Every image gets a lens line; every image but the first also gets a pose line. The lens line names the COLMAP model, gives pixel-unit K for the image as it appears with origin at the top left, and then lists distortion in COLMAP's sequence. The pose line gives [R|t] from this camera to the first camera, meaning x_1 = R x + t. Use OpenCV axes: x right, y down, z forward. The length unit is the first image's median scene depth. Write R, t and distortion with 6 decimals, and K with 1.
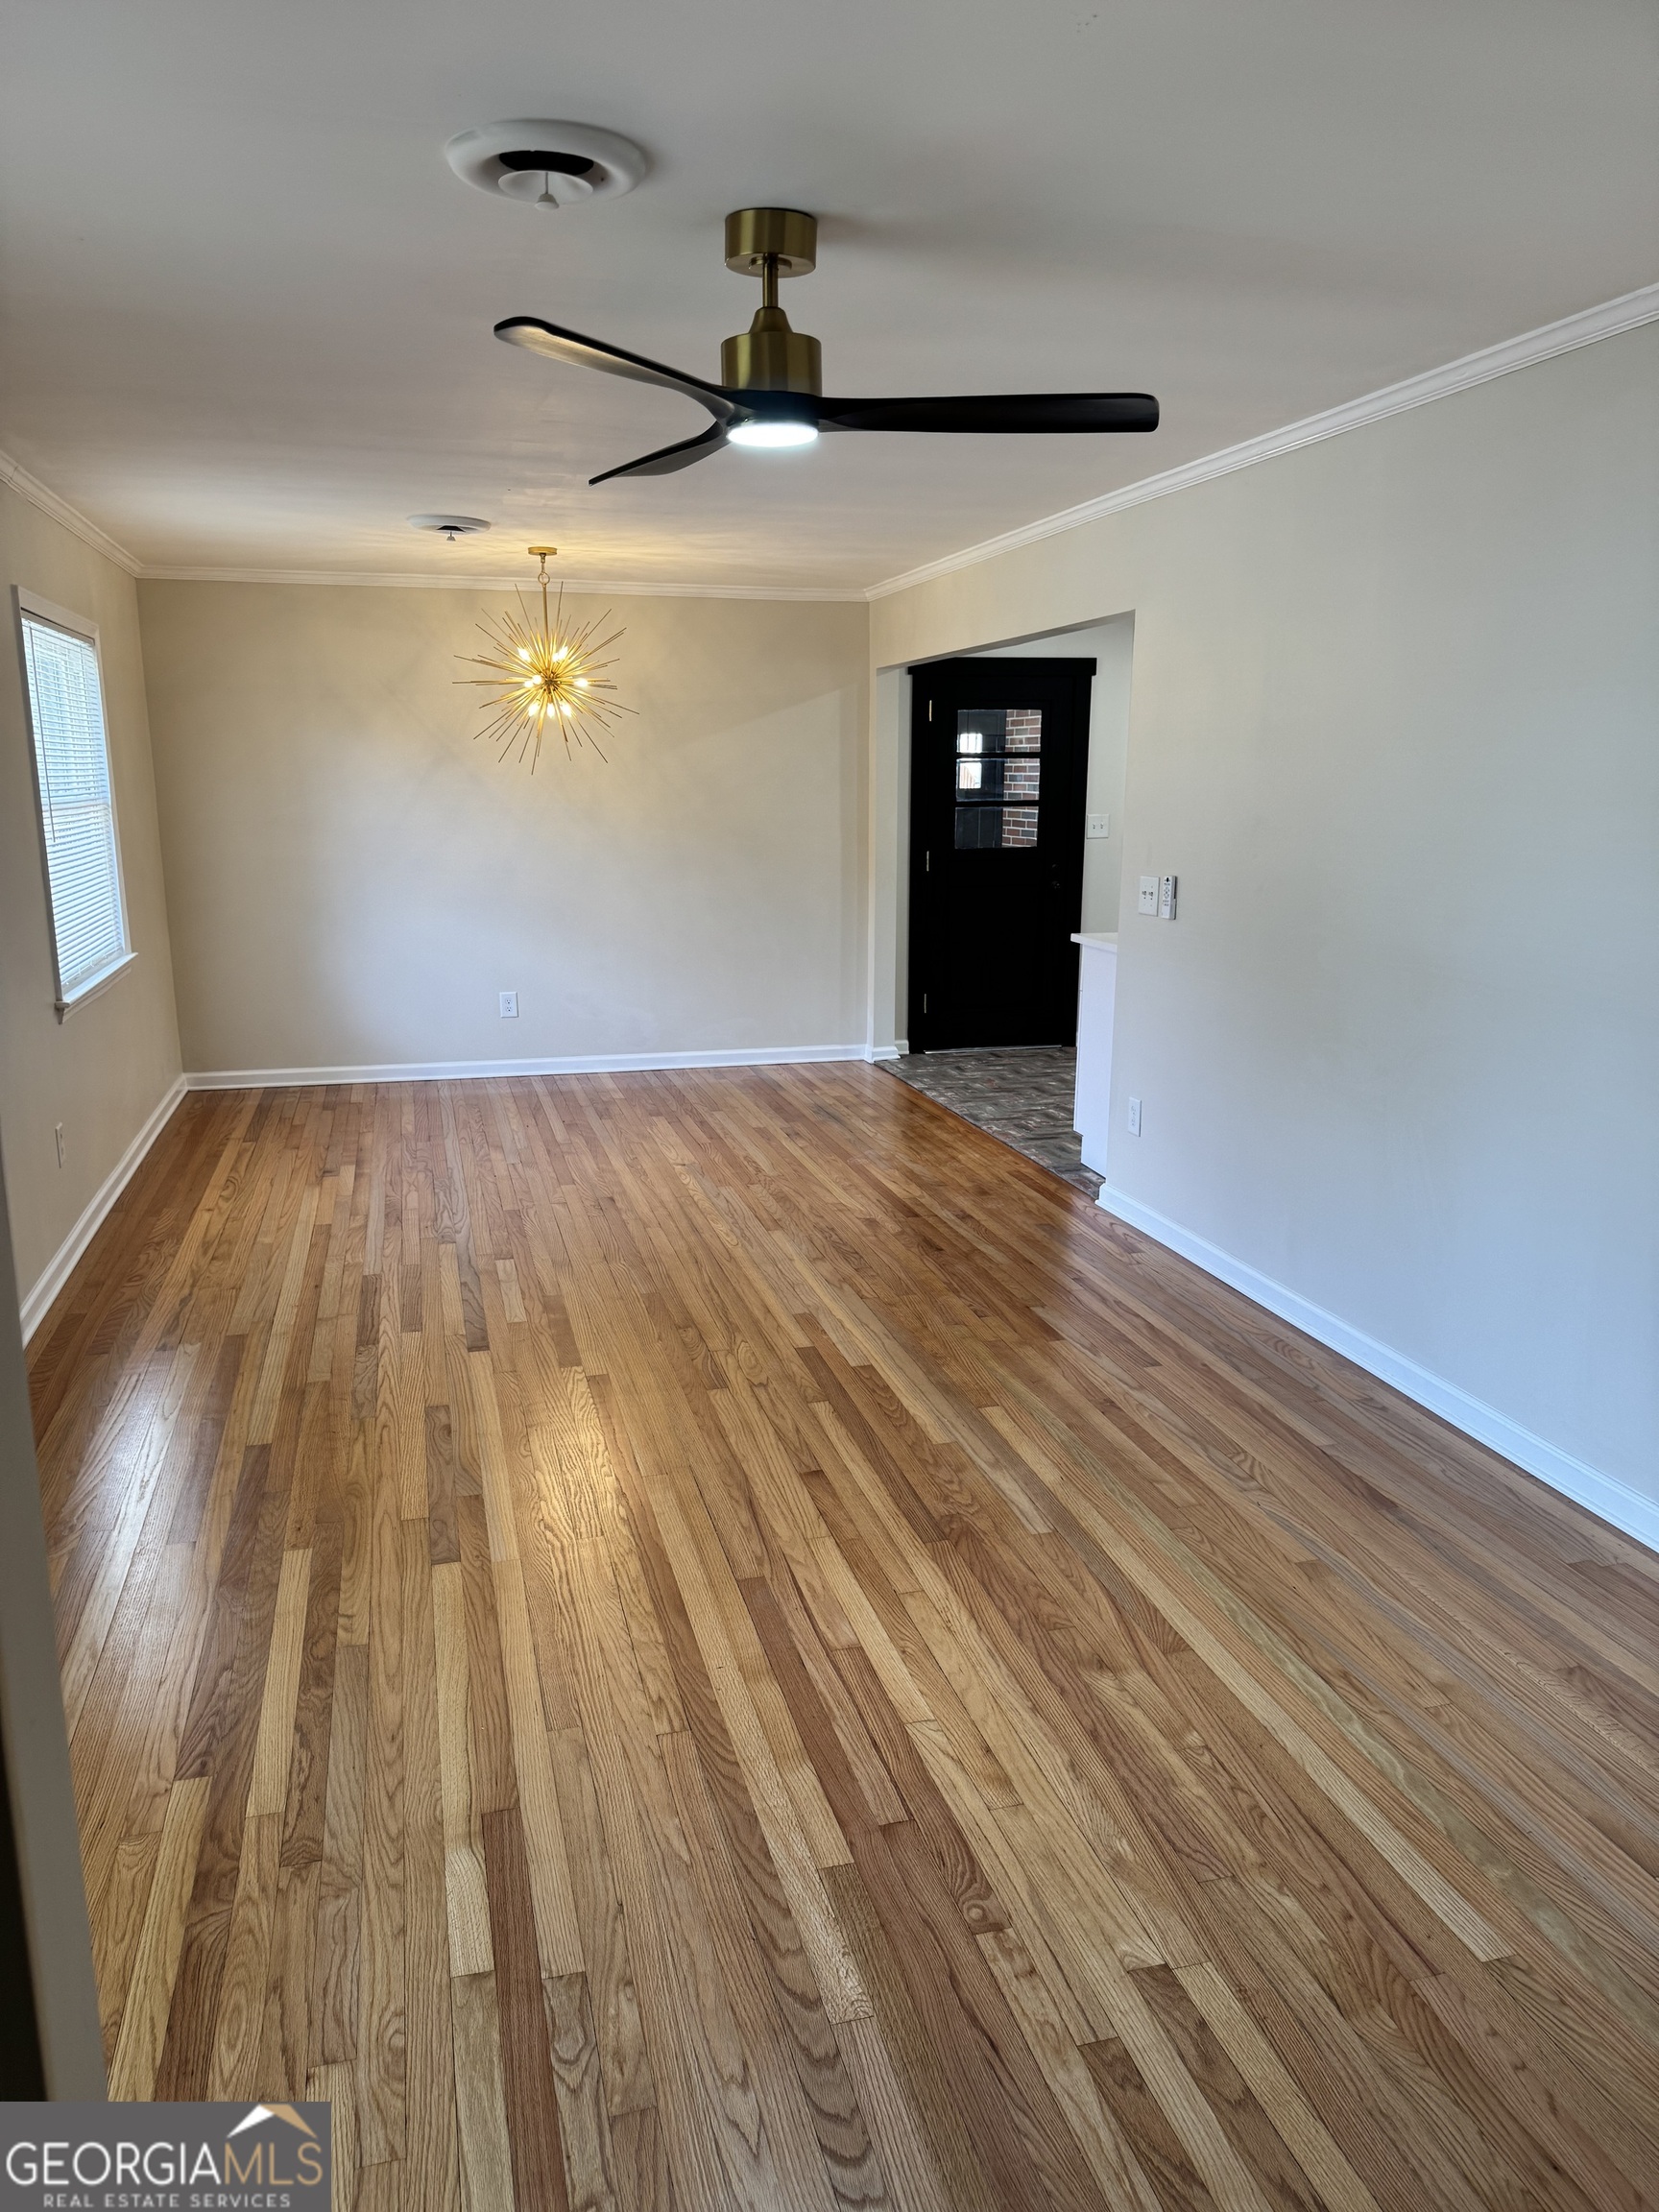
lens RADIAL K [[1553.2, 0, 843.6], [0, 1553.2, 1112.4], [0, 0, 1]] dist [0.082189, -0.100923]
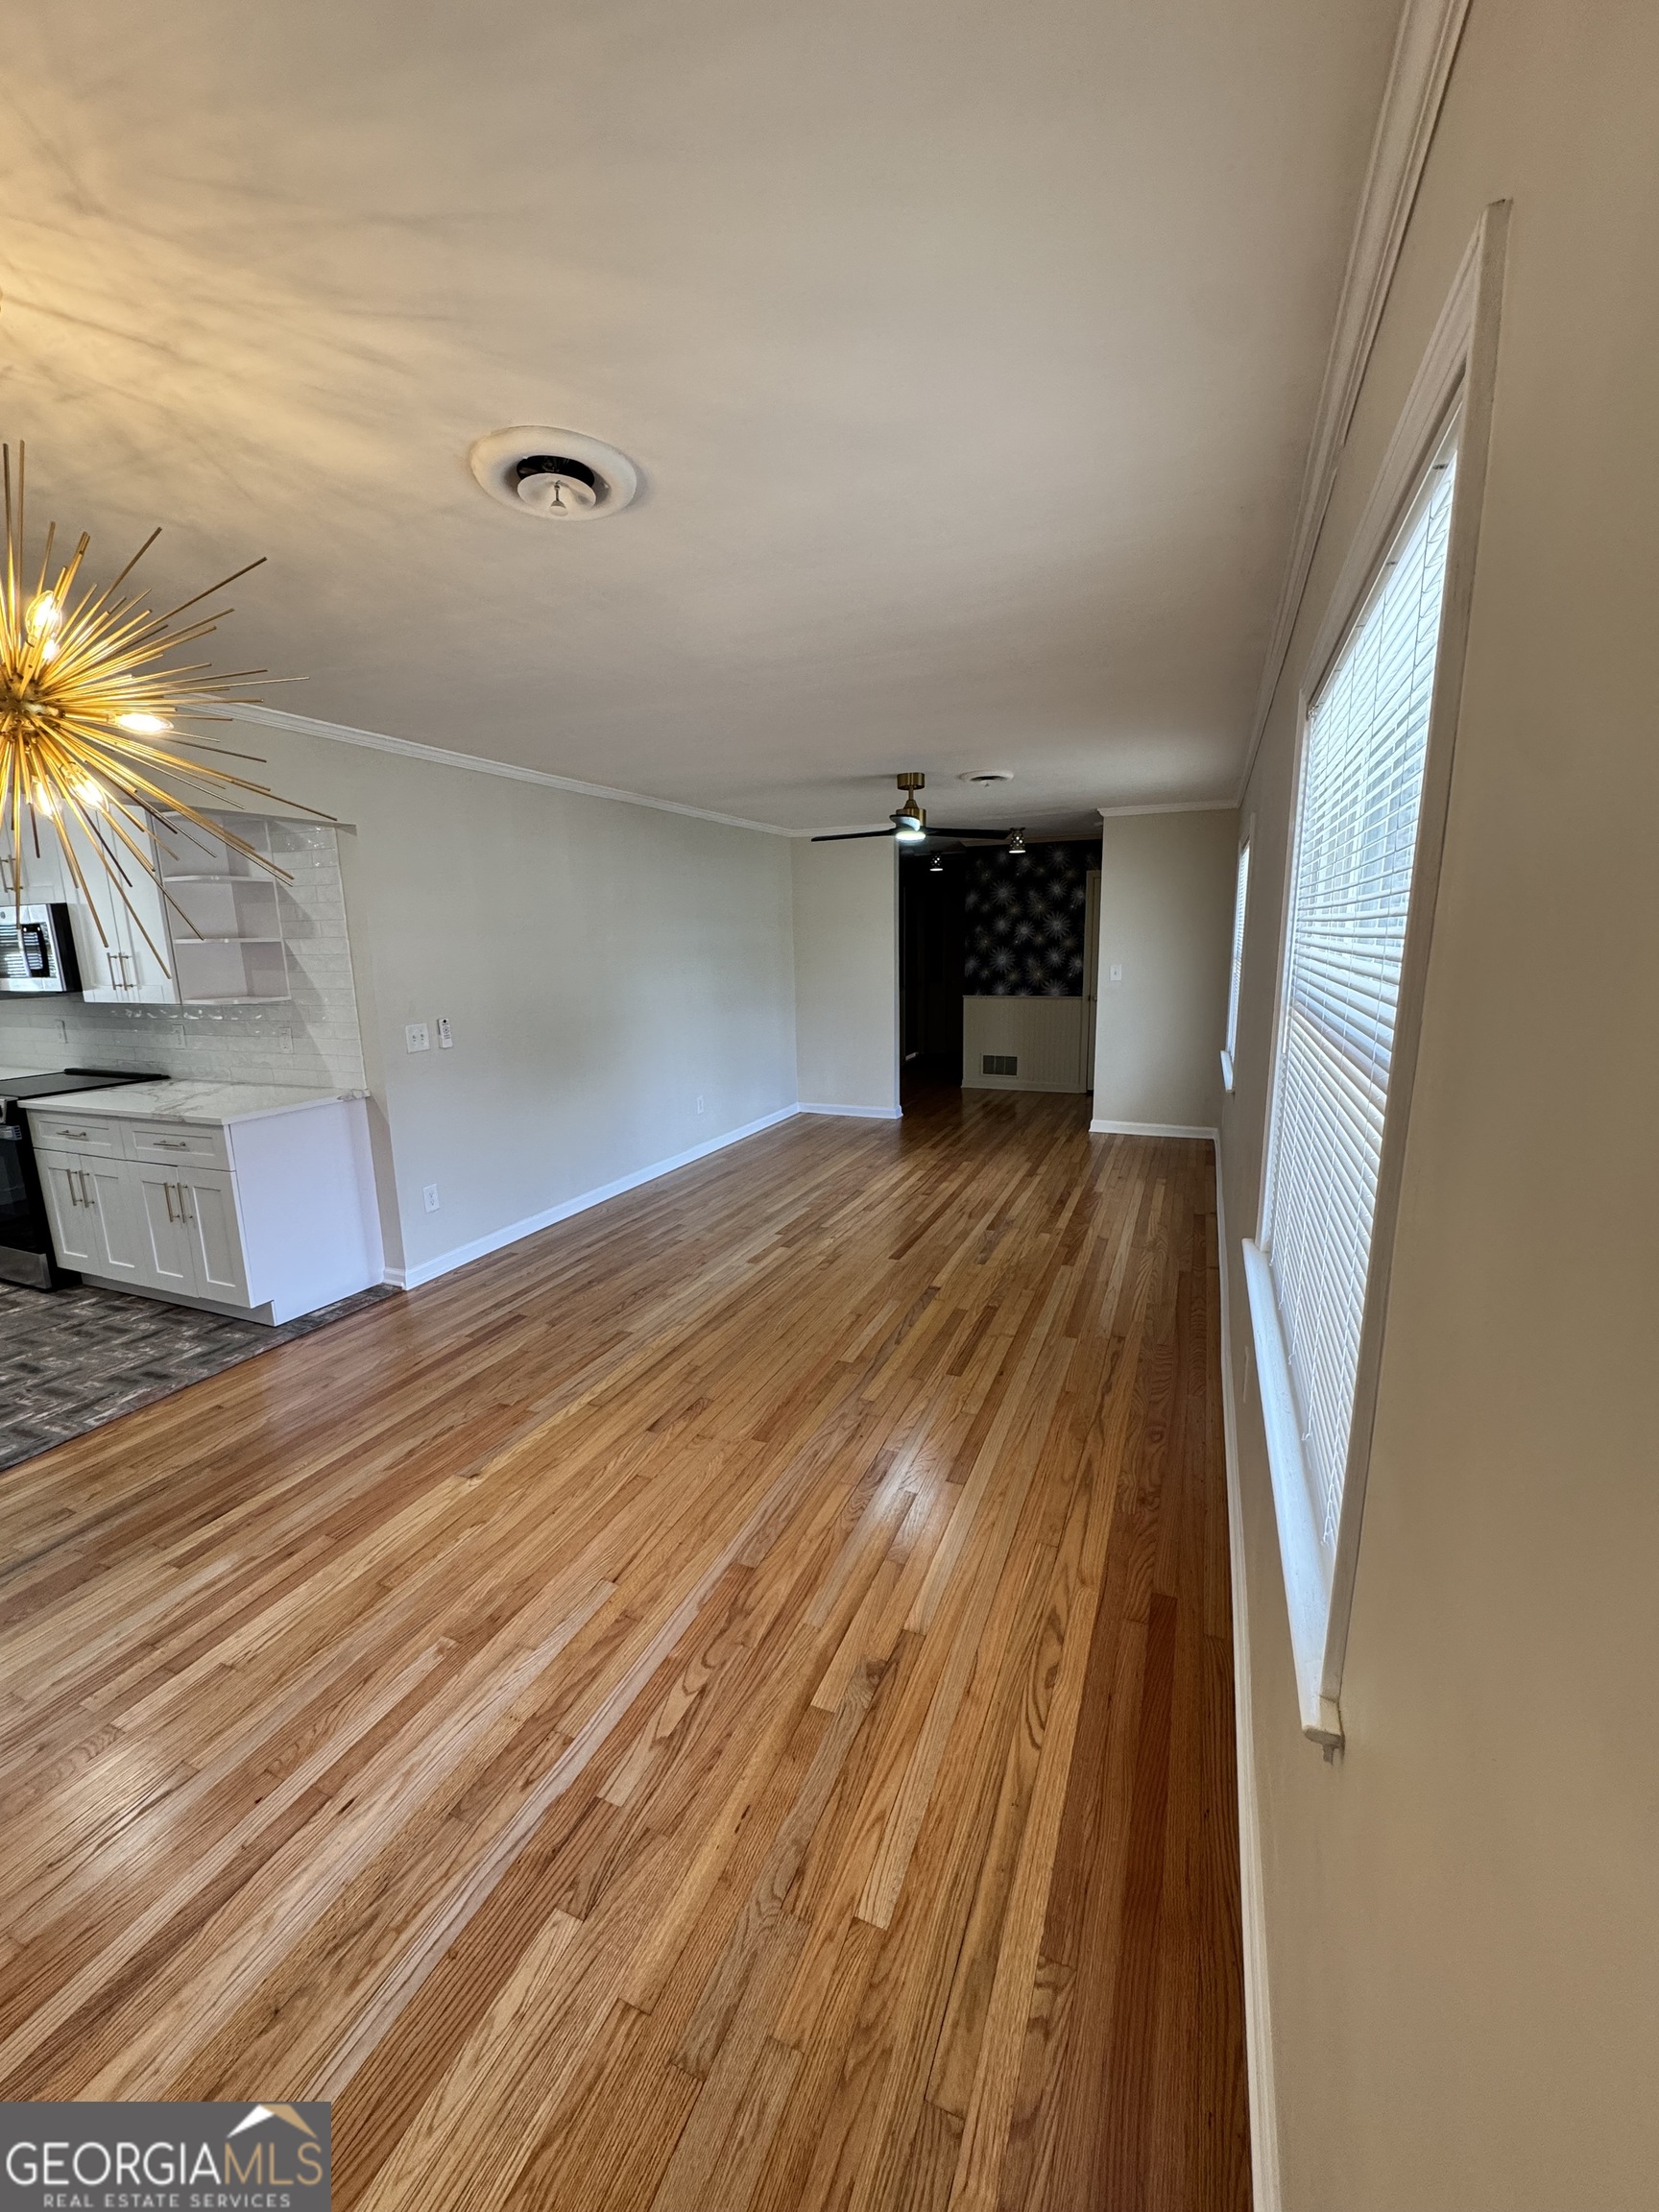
lens RADIAL K [[874.6, 0, 839.5], [0, 874.6, 1103.3], [0, 0, 1]] dist [-0.011566, 0.000535]
pose [[-0.789017, -0.104811, 0.605365, -0.576825], [0.148073, 0.923852, 0.352947, -0.306028], [-0.596261, 0.368119, -0.713416, 1.372717]]
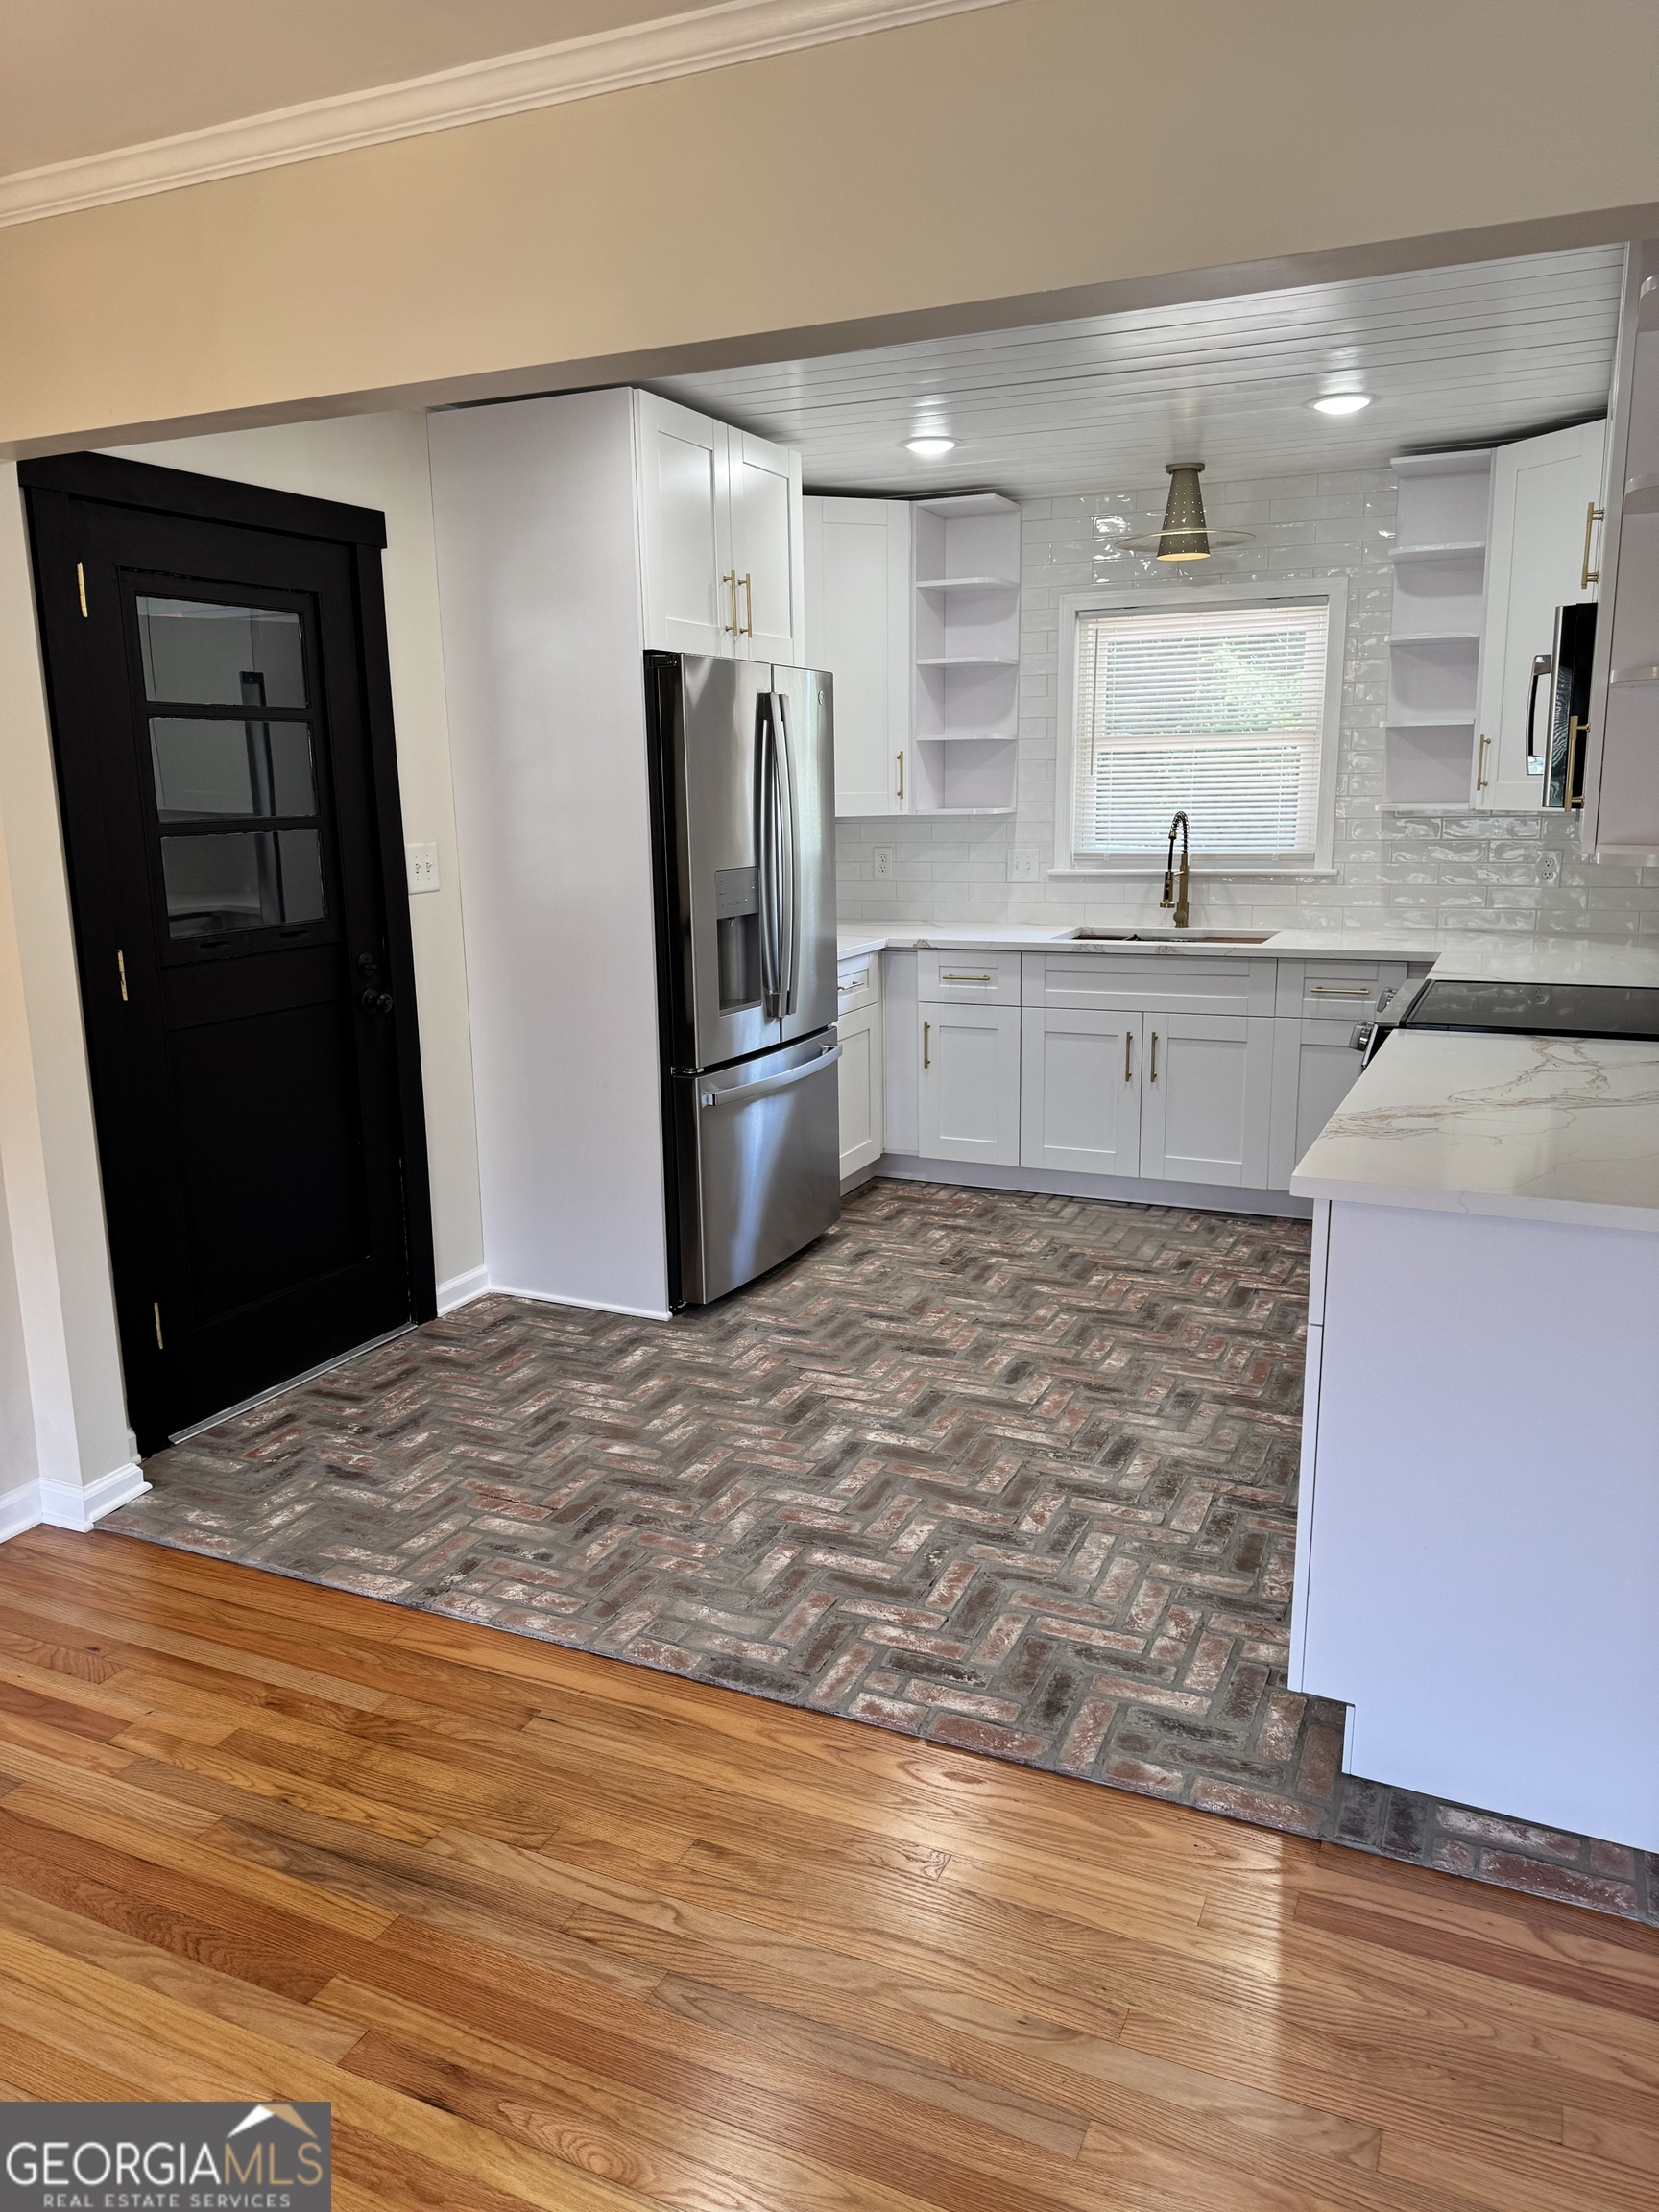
lens RADIAL K [[1553.2, 0, 811.5], [0, 1553.2, 1092.0], [0, 0, 1]] dist [0.082189, -0.100923]
pose [[0.649518, -0.165366, 0.742146, -0.215185], [0.181113, 0.981617, 0.060218, -0.206800], [-0.738461, 0.095299, 0.667527, 1.005820]]
